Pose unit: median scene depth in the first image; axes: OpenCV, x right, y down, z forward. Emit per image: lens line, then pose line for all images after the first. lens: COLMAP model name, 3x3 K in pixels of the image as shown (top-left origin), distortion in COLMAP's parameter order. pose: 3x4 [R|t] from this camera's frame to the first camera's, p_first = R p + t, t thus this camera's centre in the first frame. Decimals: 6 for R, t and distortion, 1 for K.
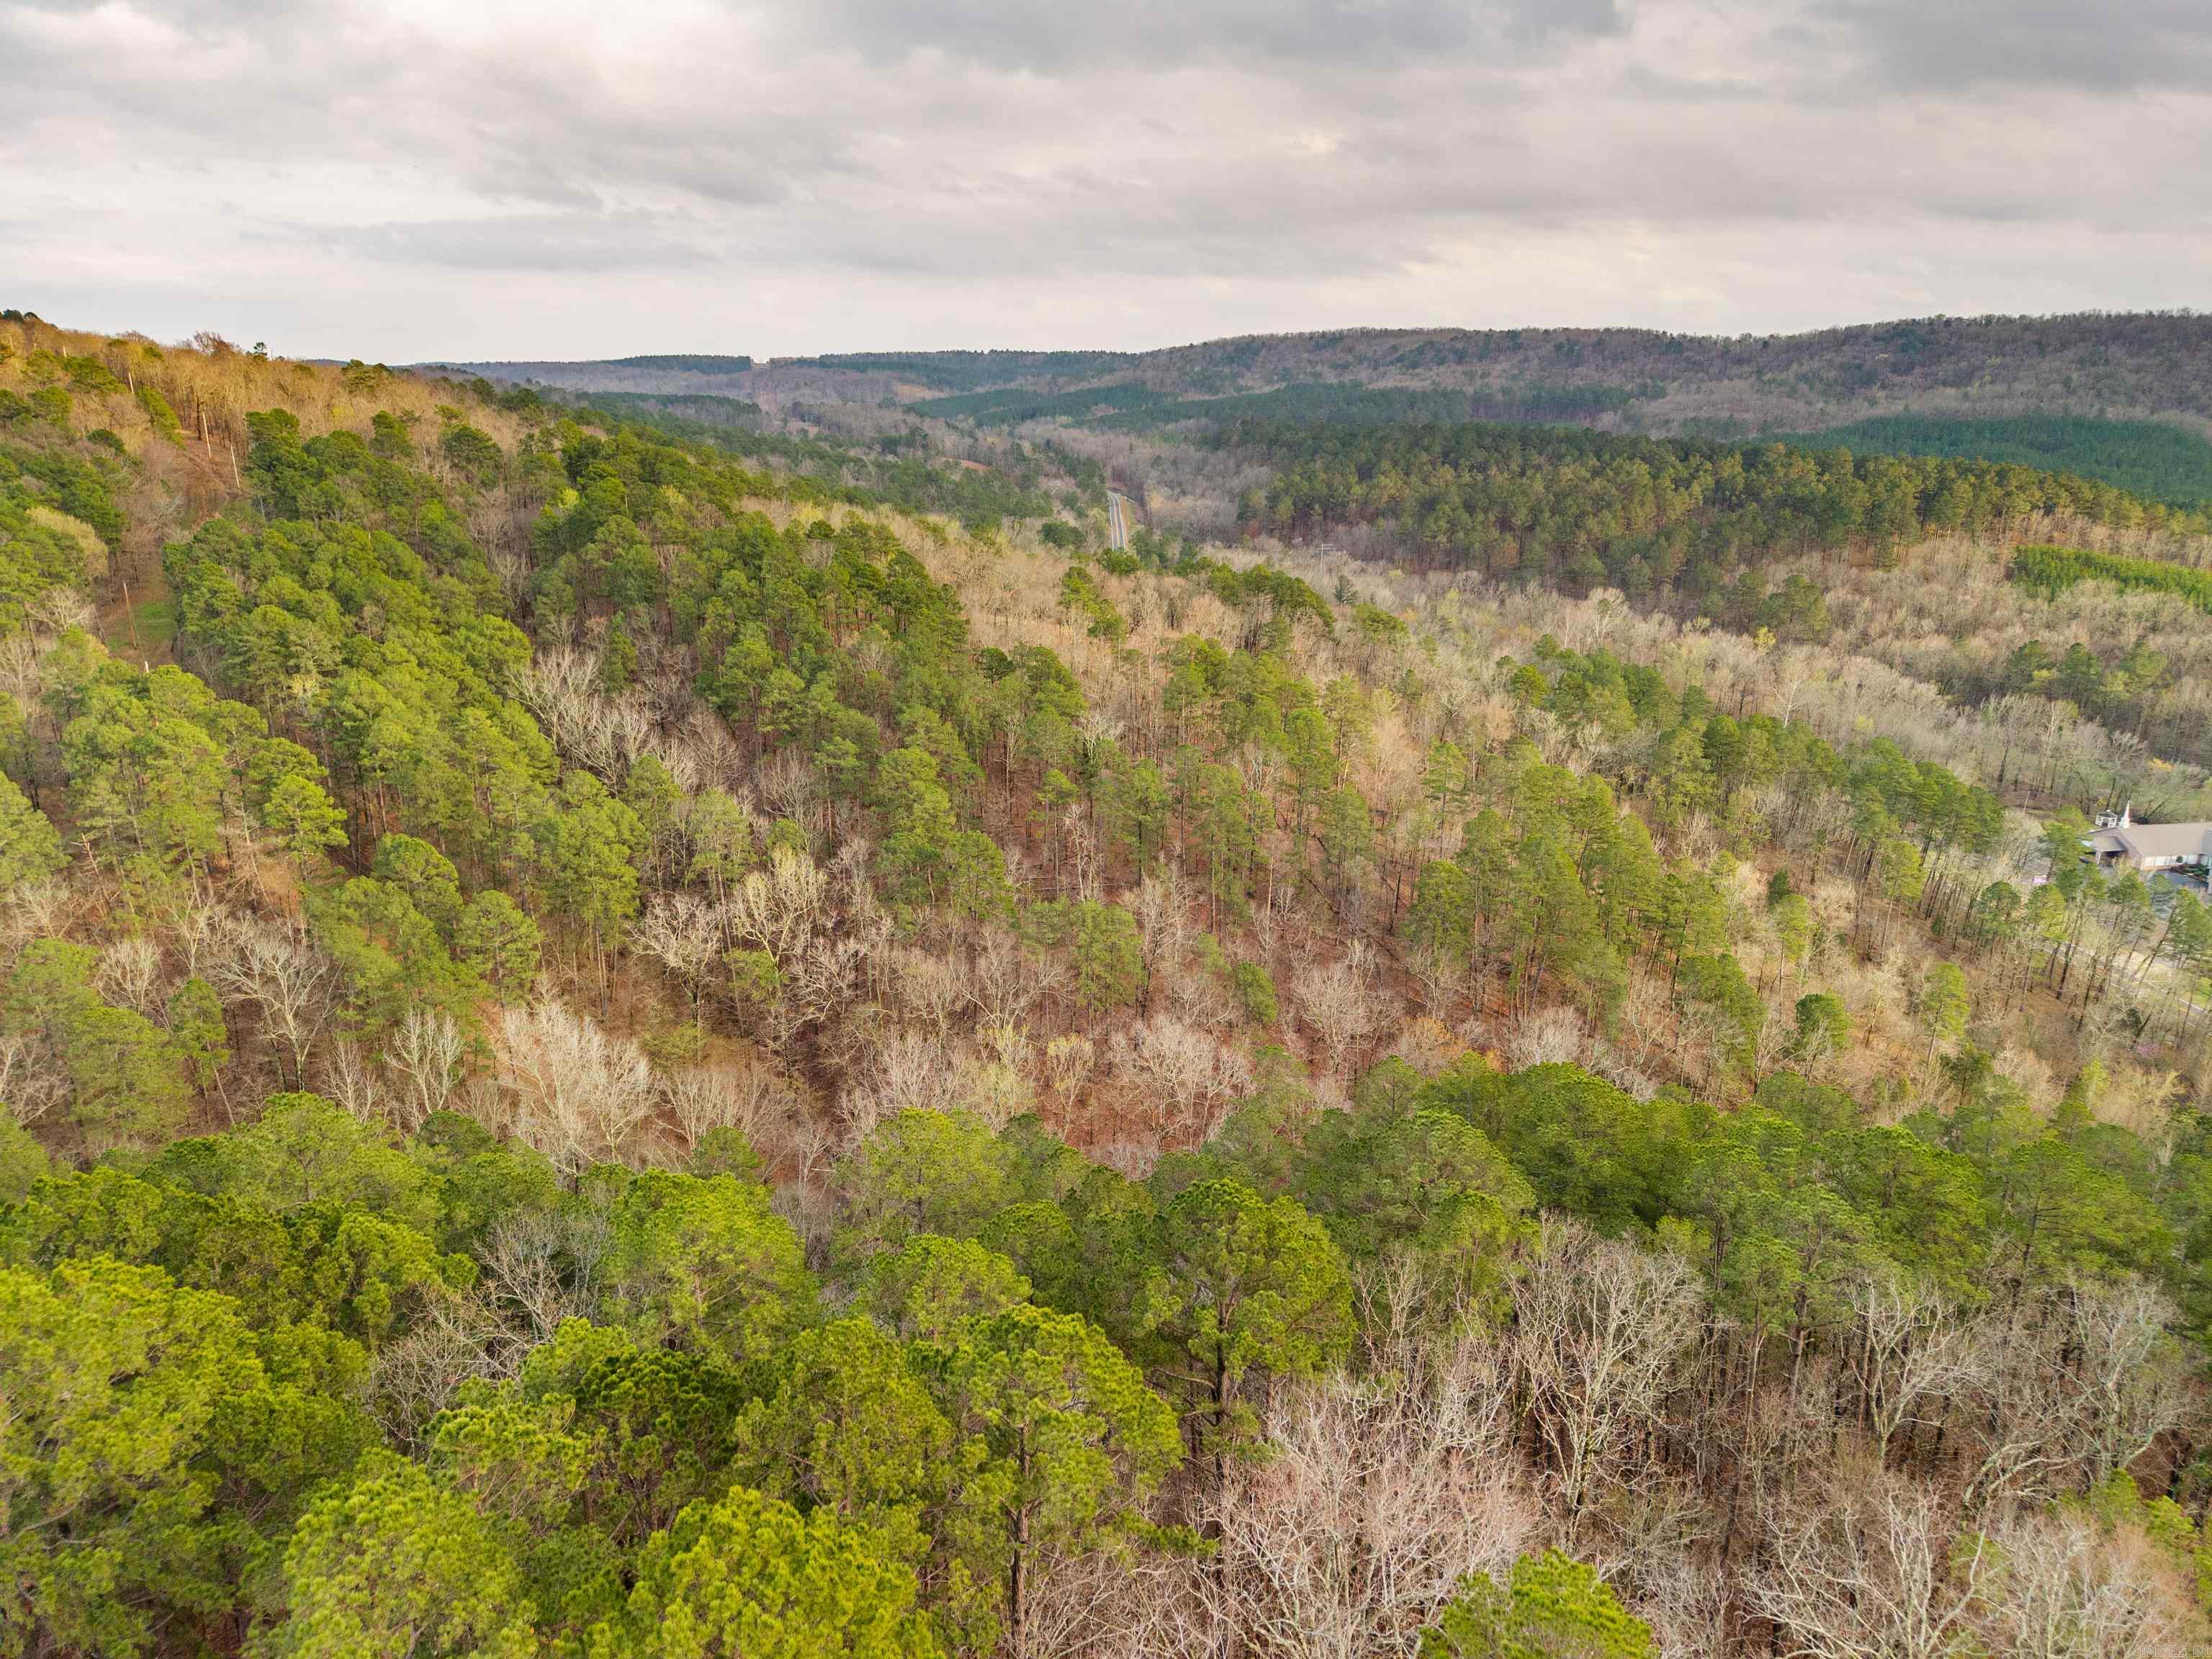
lens RADIAL K [[1492.9, 0, 1105.4], [0, 1492.9, 790.8], [0, 0, 1]] dist [0.022114, -0.013011]
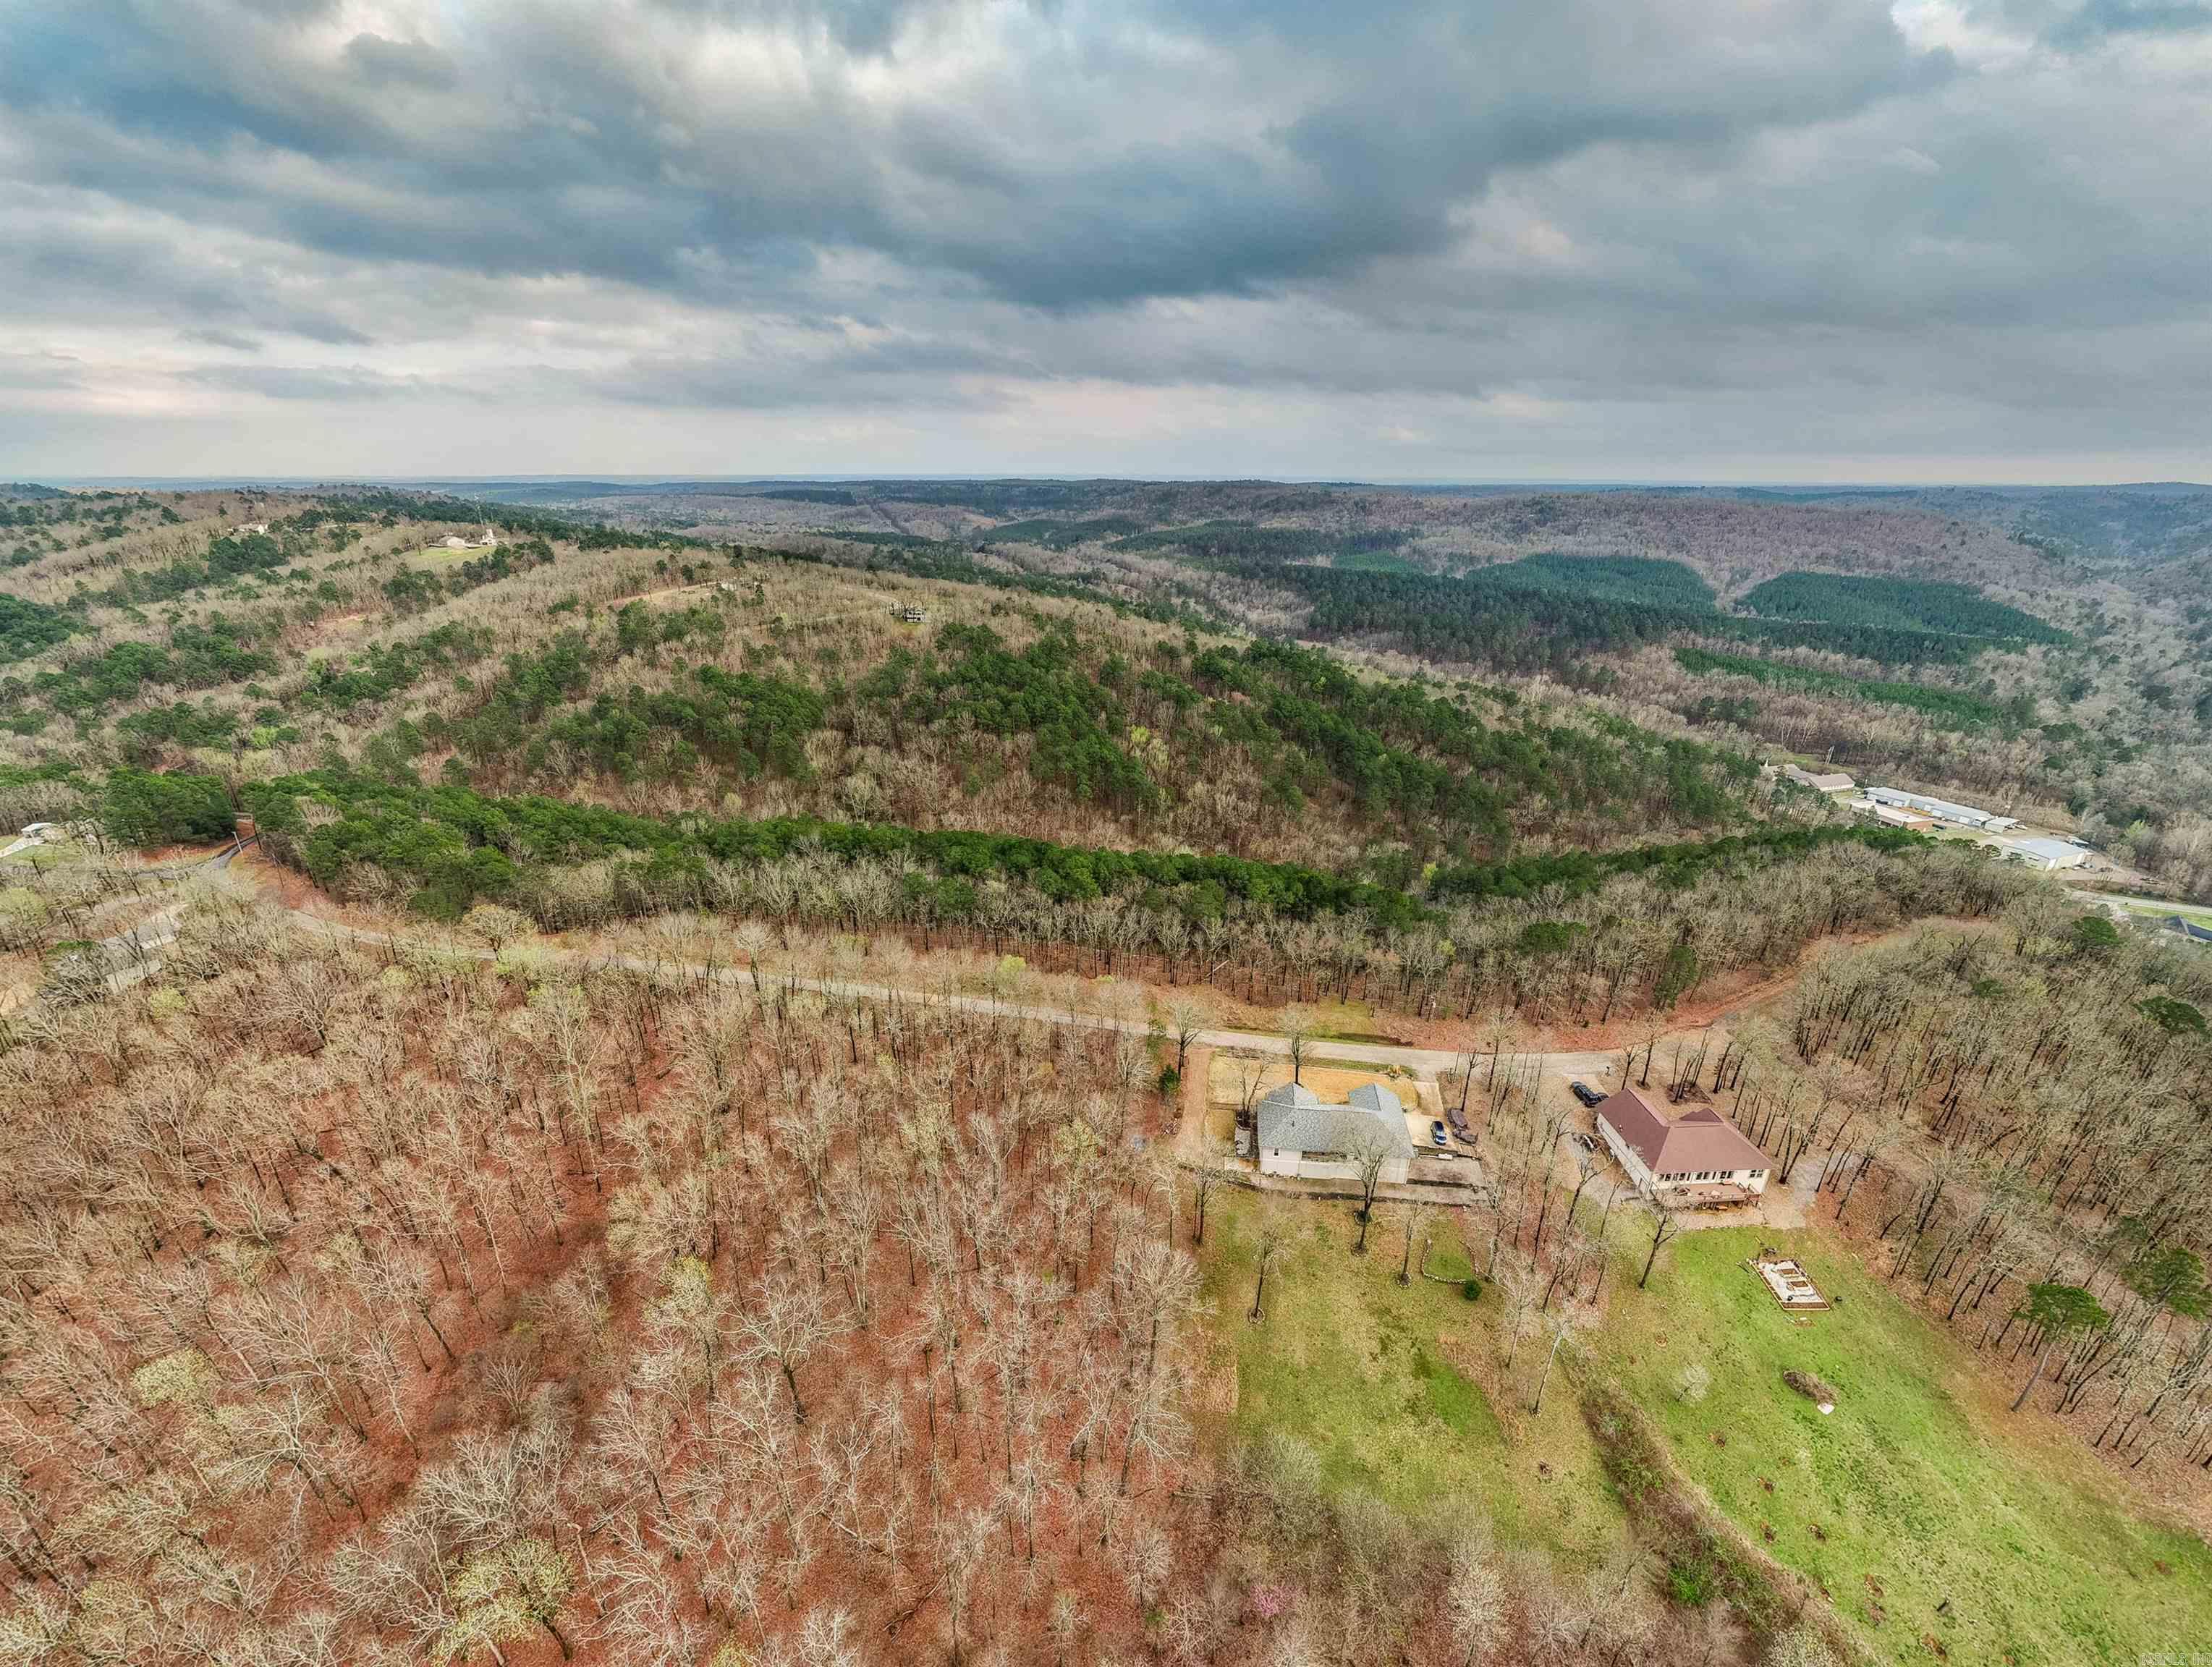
lens RADIAL K [[930.4, 0, 1094.1], [0, 930.4, 835.9], [0, 0, 1]] dist [0.021449, 0.000969]
pose [[0.988382, -0.055963, 0.141310, -0.626410], [0.040011, 0.992754, 0.113305, -0.070808], [-0.146627, -0.106334, 0.983460, -0.464157]]
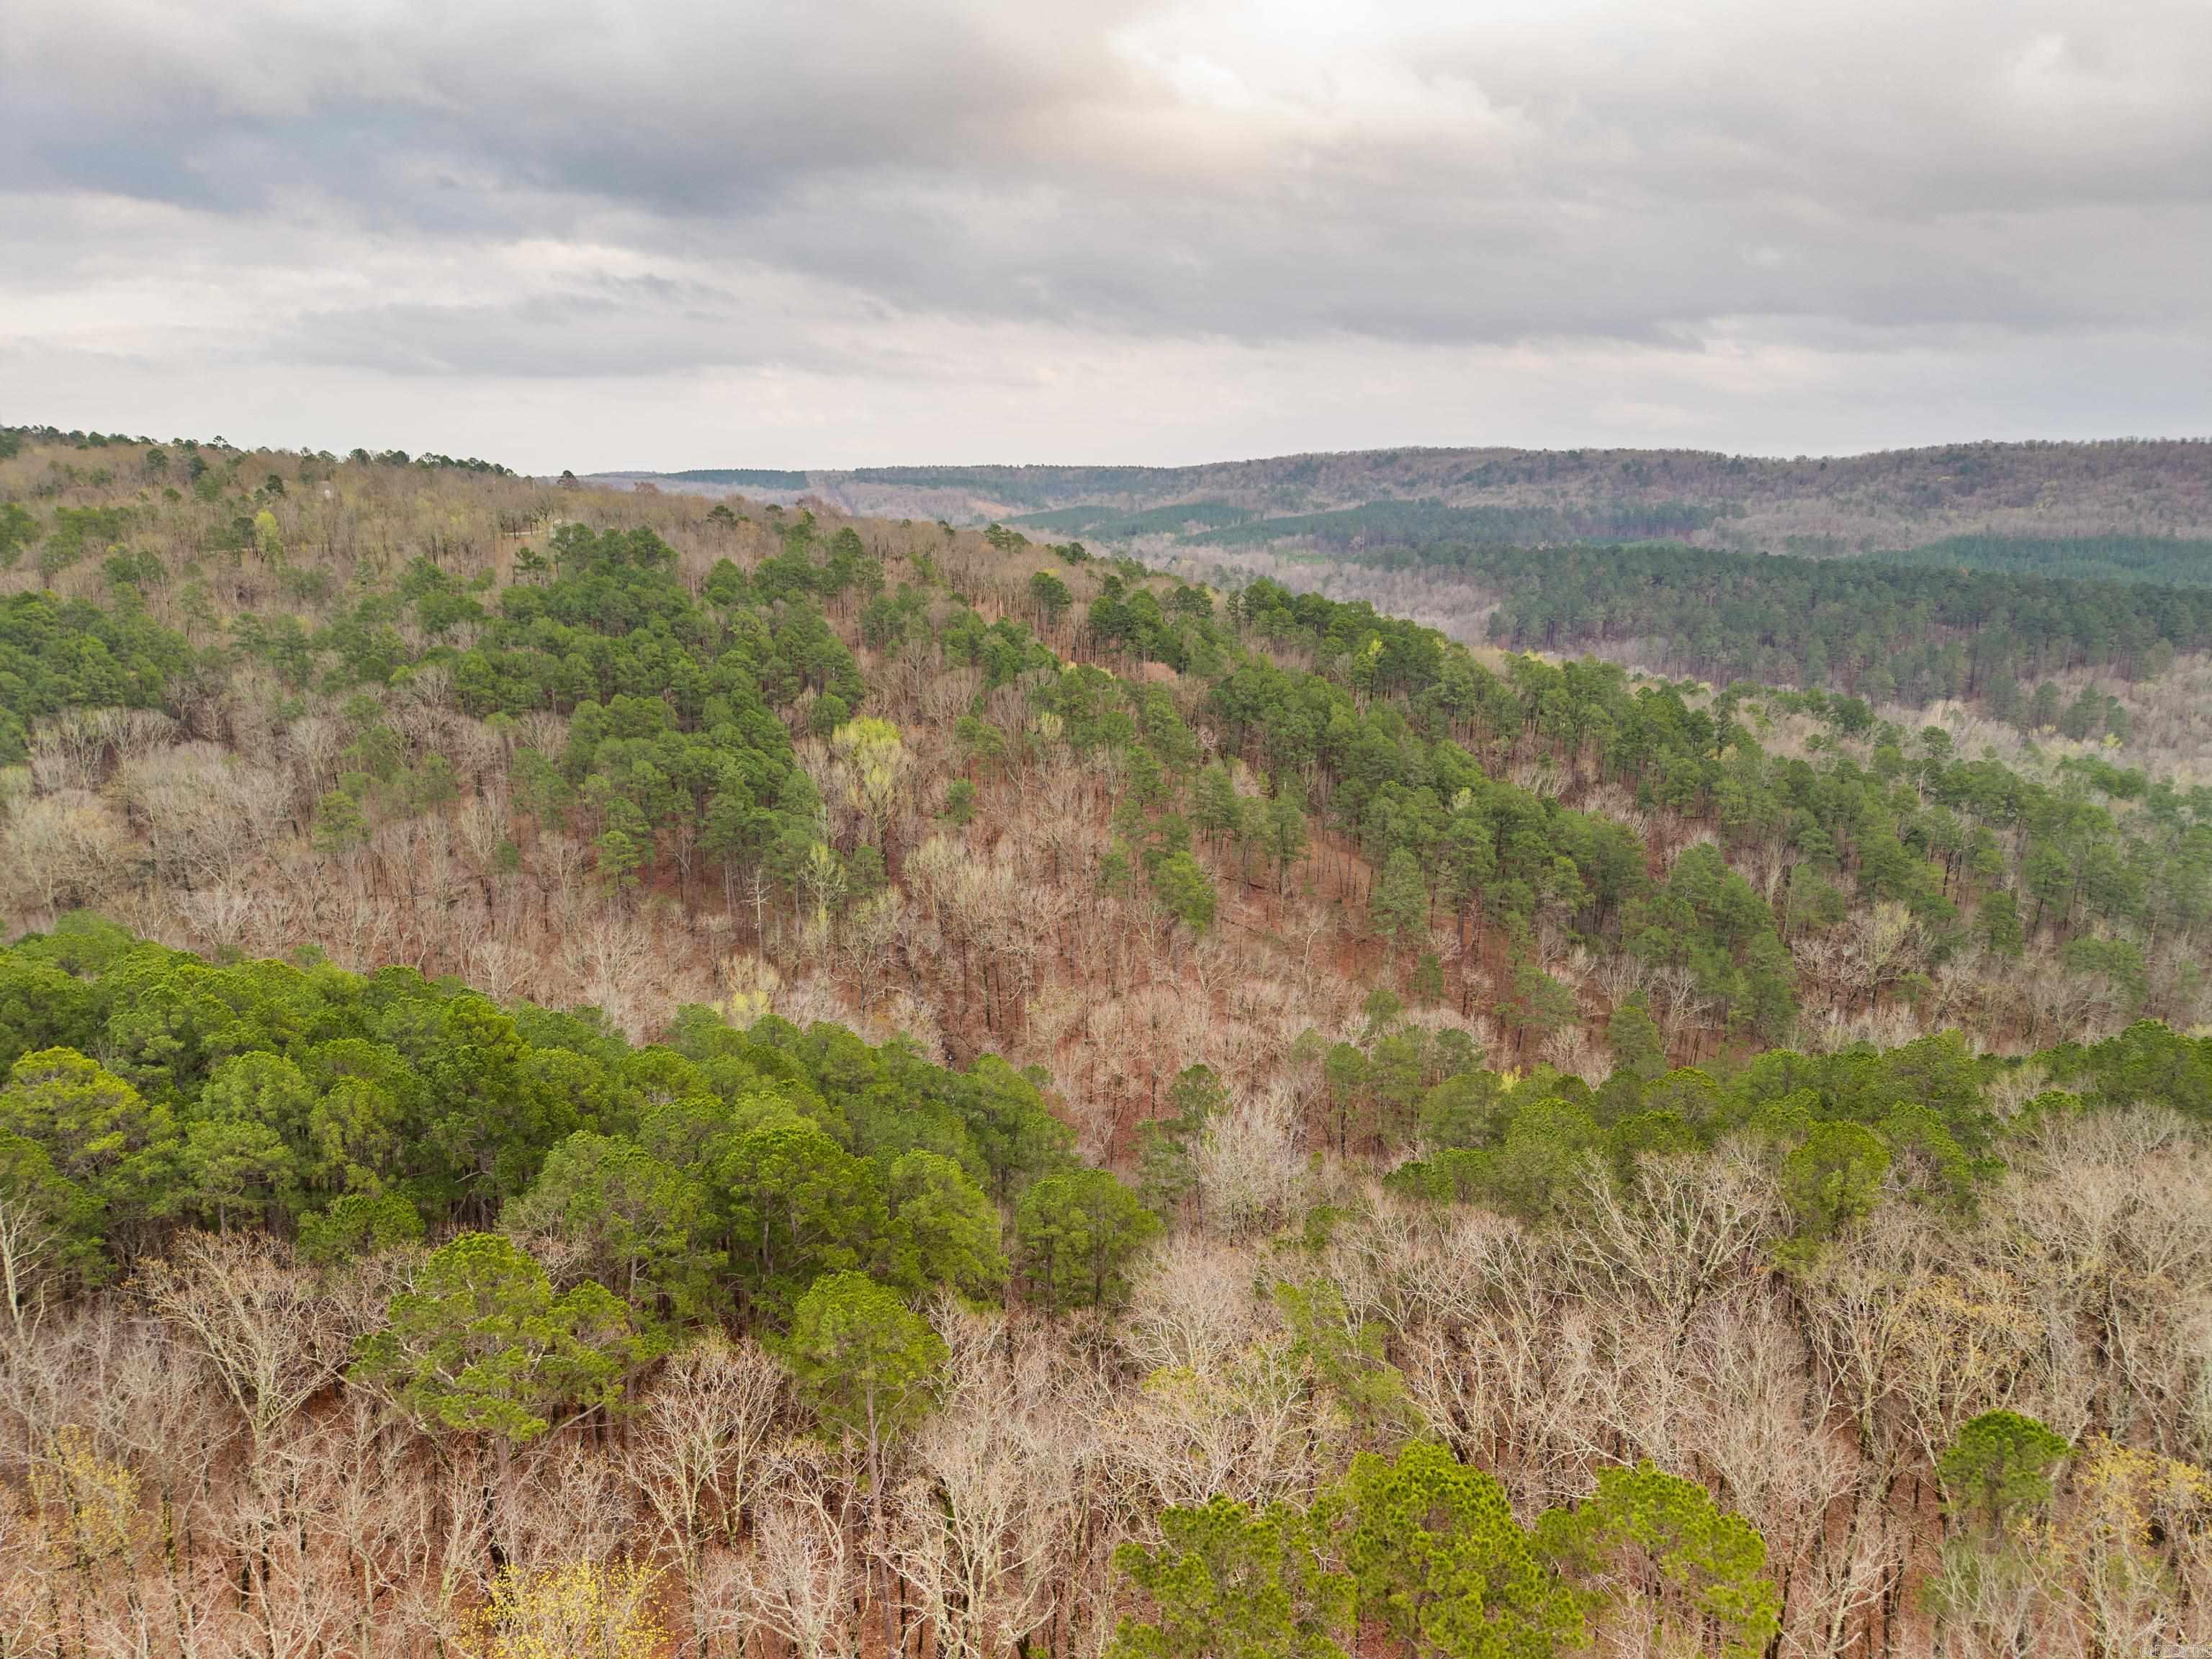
lens RADIAL K [[1492.9, 0, 1107.3], [0, 1492.9, 829.2], [0, 0, 1]] dist [0.022114, -0.013011]
pose [[0.998727, -0.014385, 0.048354, -0.361325], [0.016327, 0.999065, -0.040028, 0.002642], [-0.047733, 0.040767, 0.998028, -0.136307]]
